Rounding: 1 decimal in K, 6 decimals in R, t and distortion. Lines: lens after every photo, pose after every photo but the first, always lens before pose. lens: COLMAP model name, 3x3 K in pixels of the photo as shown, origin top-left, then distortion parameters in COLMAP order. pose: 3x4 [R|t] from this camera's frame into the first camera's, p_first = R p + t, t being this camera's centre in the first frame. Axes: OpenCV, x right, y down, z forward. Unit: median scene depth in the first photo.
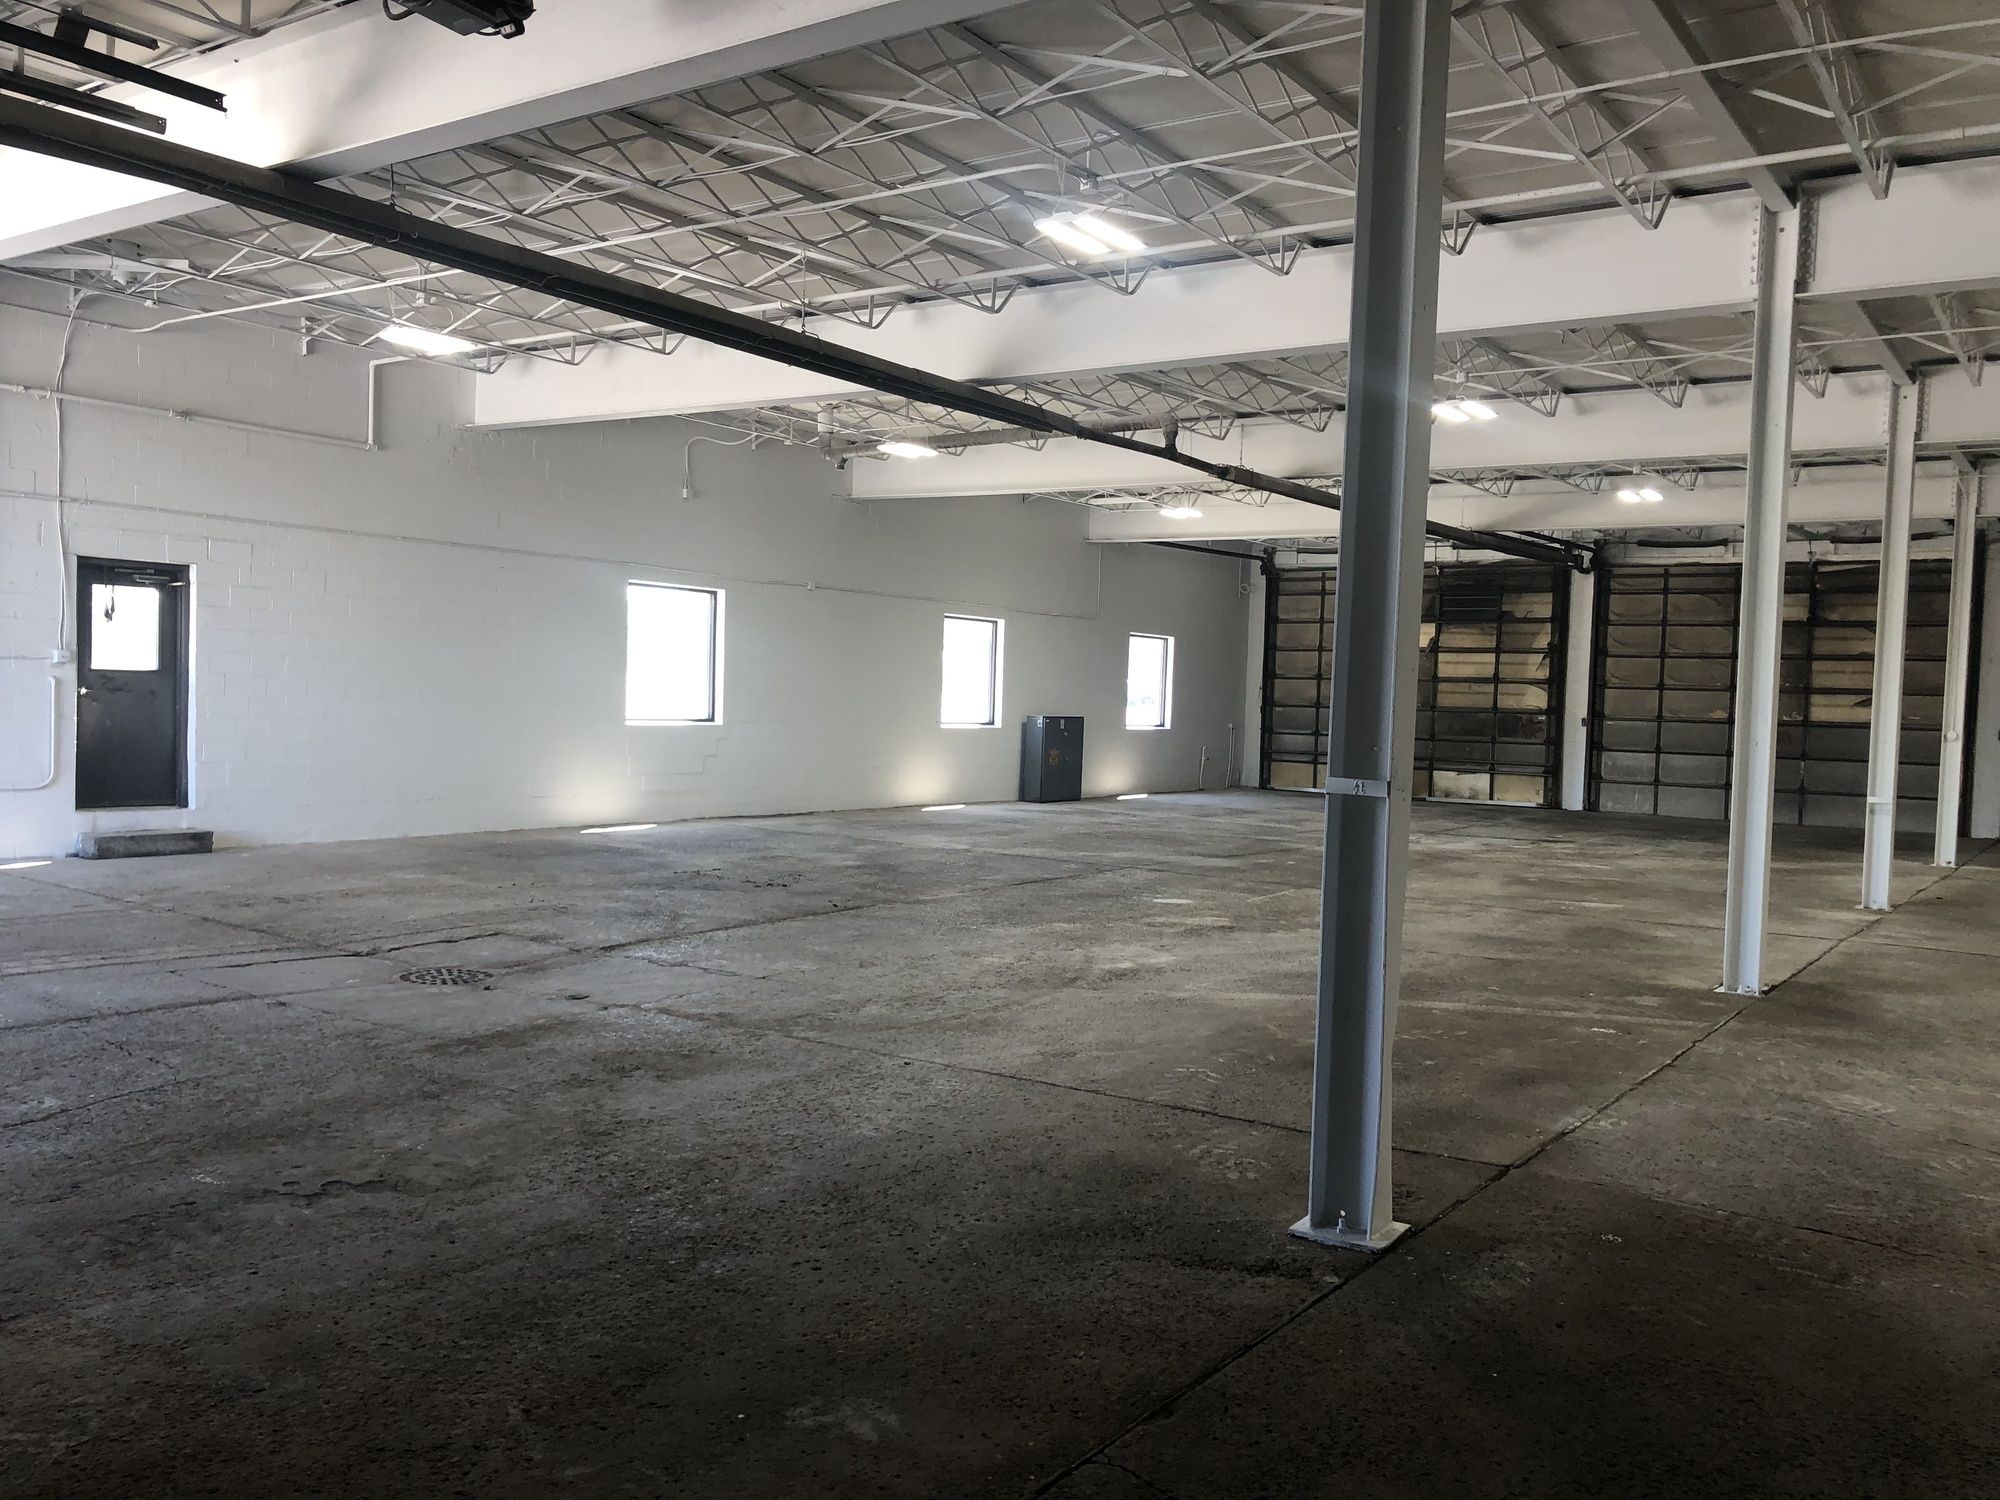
lens RADIAL K [[1668.1, 0, 1000.0], [0, 1668.1, 750.0], [0, 0, 1]] dist [0.015840, 0.016216]
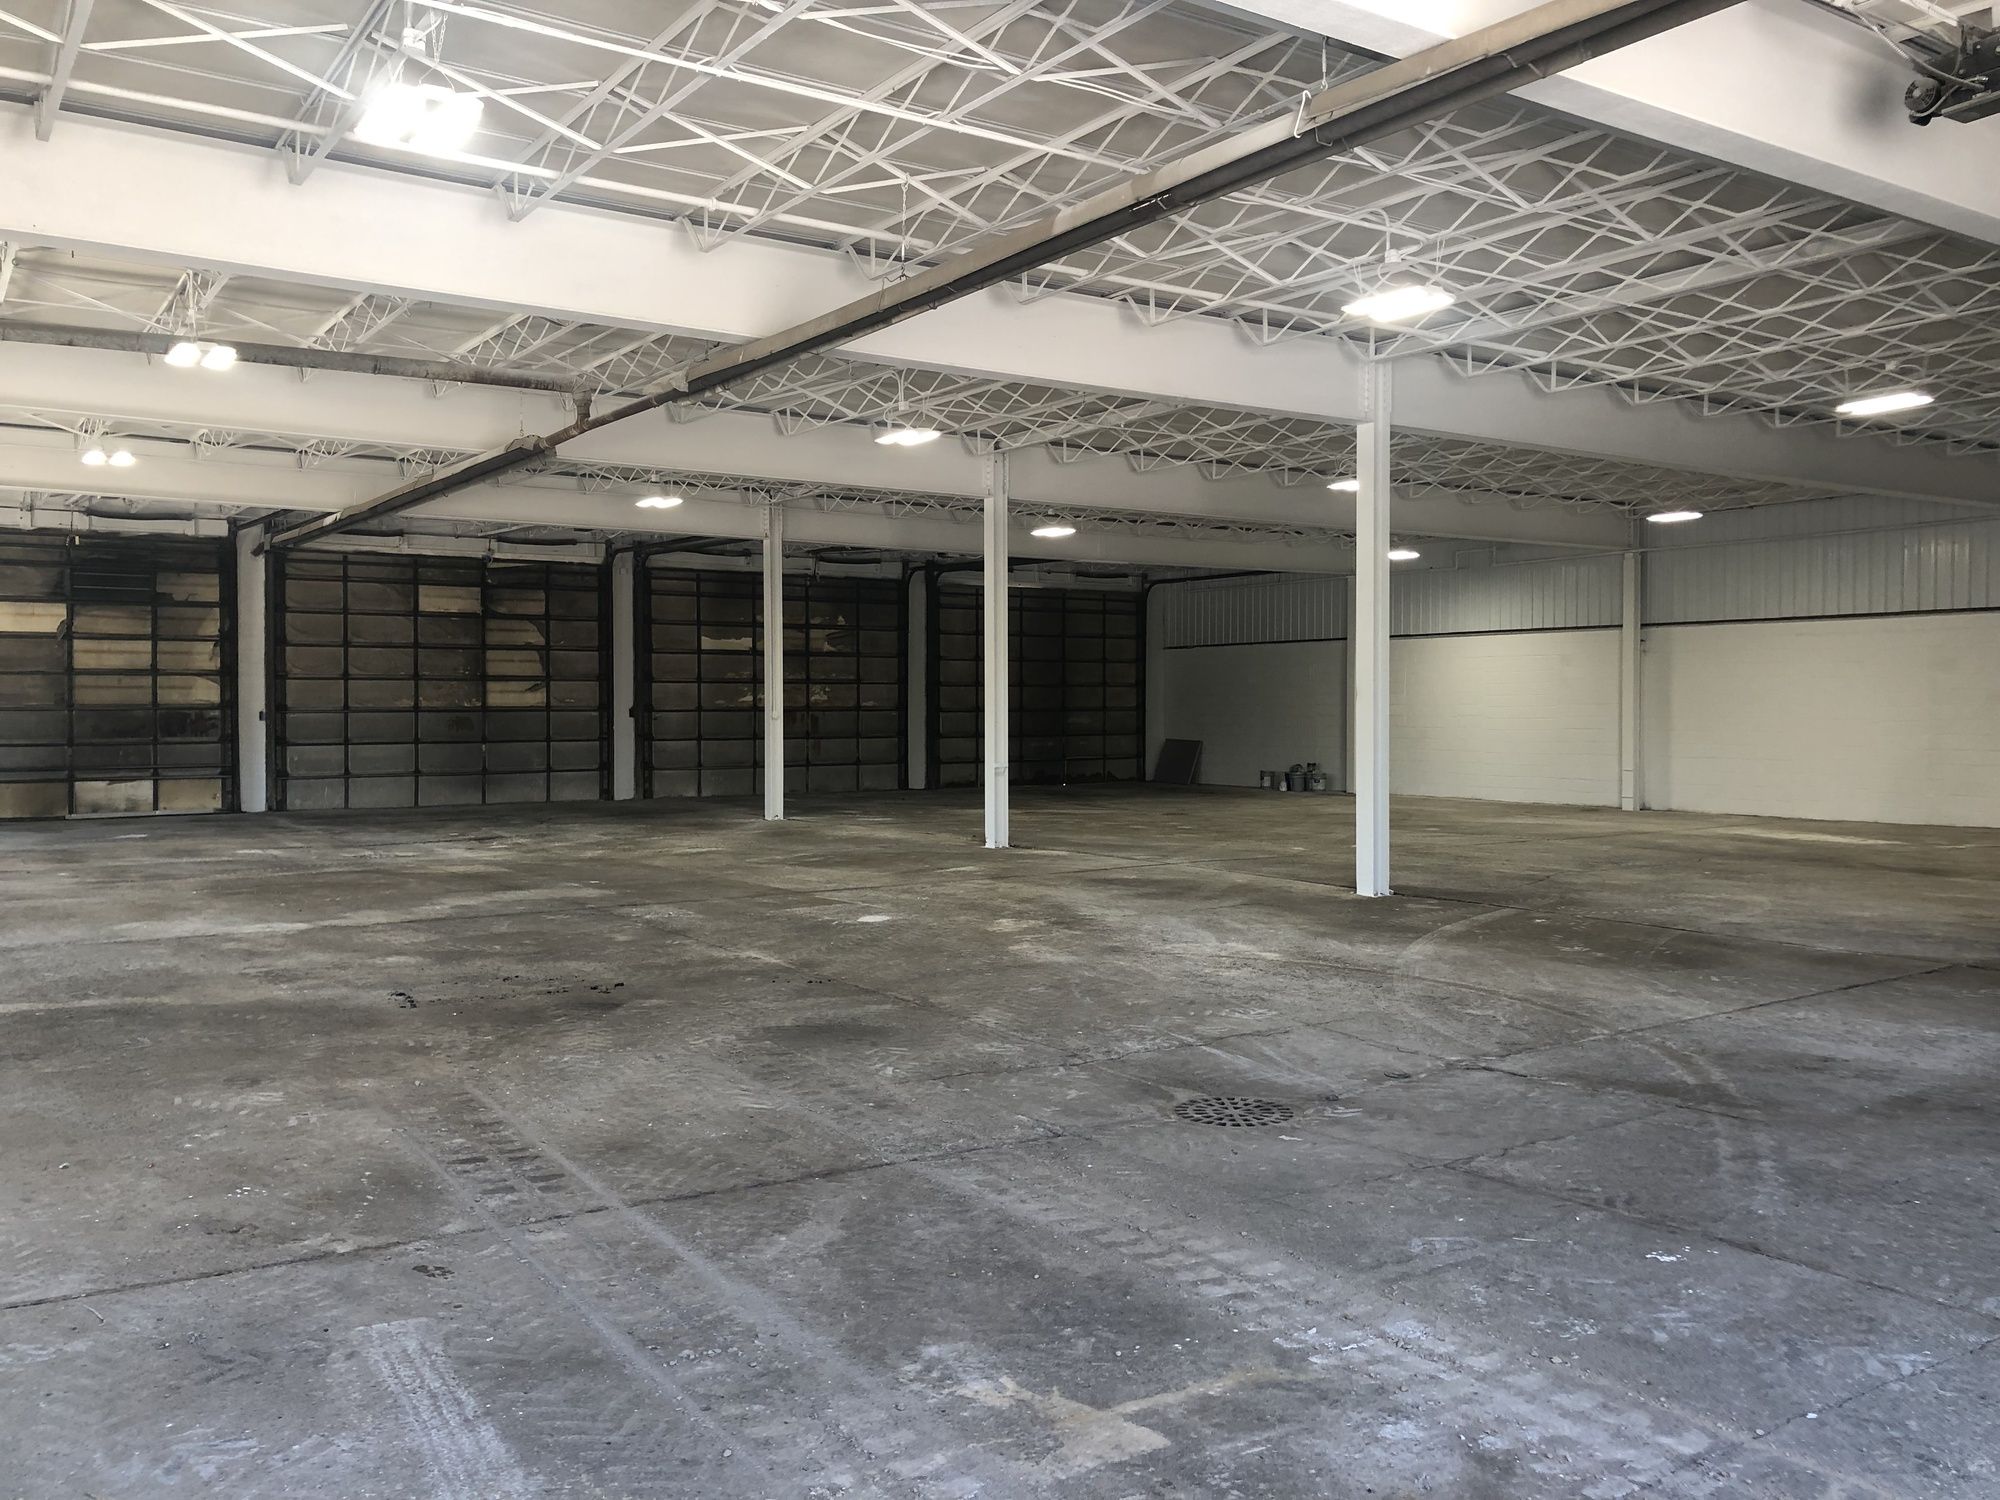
lens RADIAL K [[1668.1, 0, 1000.0], [0, 1668.1, 750.0], [0, 0, 1]] dist [0.015840, 0.016216]
pose [[0.360121, -0.060924, 0.930914, -0.370356], [0.043217, 0.997883, 0.048588, -0.025478], [-0.931904, 0.022734, 0.361992, 0.286393]]
